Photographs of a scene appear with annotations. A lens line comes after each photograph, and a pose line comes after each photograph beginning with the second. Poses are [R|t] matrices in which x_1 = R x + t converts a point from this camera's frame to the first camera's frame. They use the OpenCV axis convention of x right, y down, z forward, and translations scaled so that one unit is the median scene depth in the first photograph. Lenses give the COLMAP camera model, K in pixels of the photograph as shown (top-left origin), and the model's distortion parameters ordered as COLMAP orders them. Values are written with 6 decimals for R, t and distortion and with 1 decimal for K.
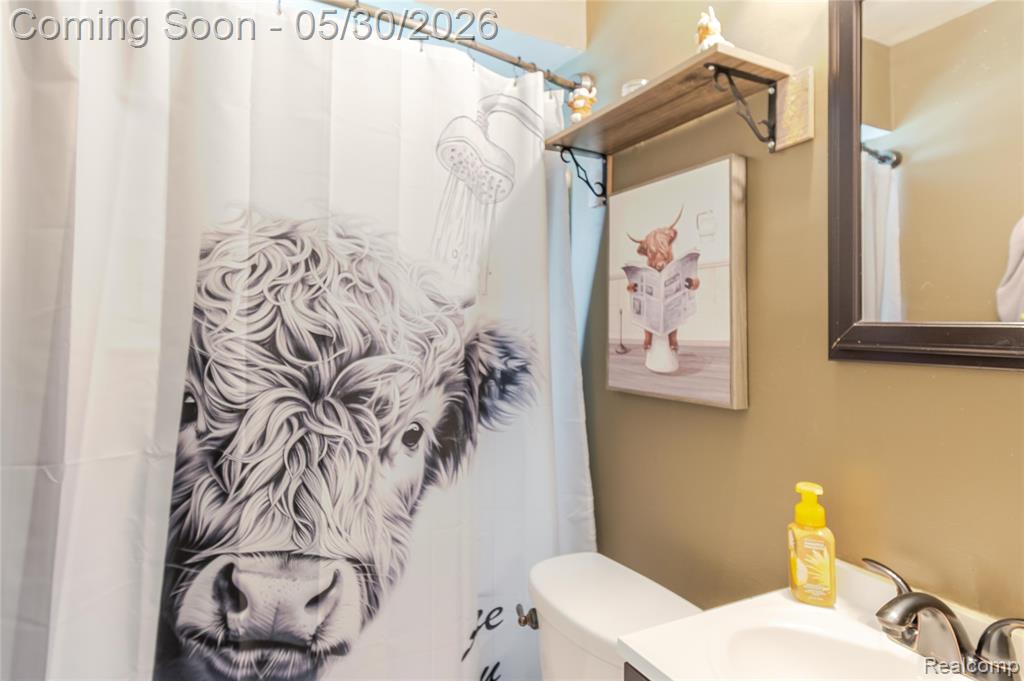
lens RADIAL K [[582.4, 0, 521.5], [0, 582.4, 308.1], [0, 0, 1]] dist [0.003795, 0.007549]
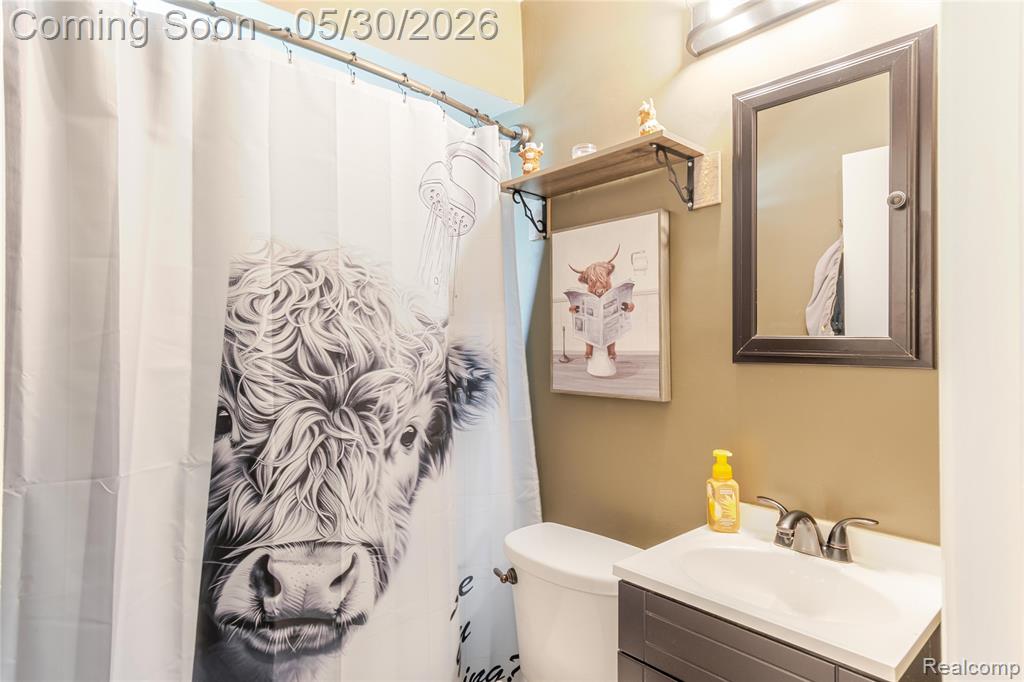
lens RADIAL K [[582.4, 0, 515.9], [0, 582.4, 340.1], [0, 0, 1]] dist [0.003795, 0.007549]
pose [[0.965600, -0.014548, 0.259625, -0.306308], [0.005489, 0.999352, 0.035583, -0.017530], [-0.259974, -0.032934, 0.965054, -0.199438]]
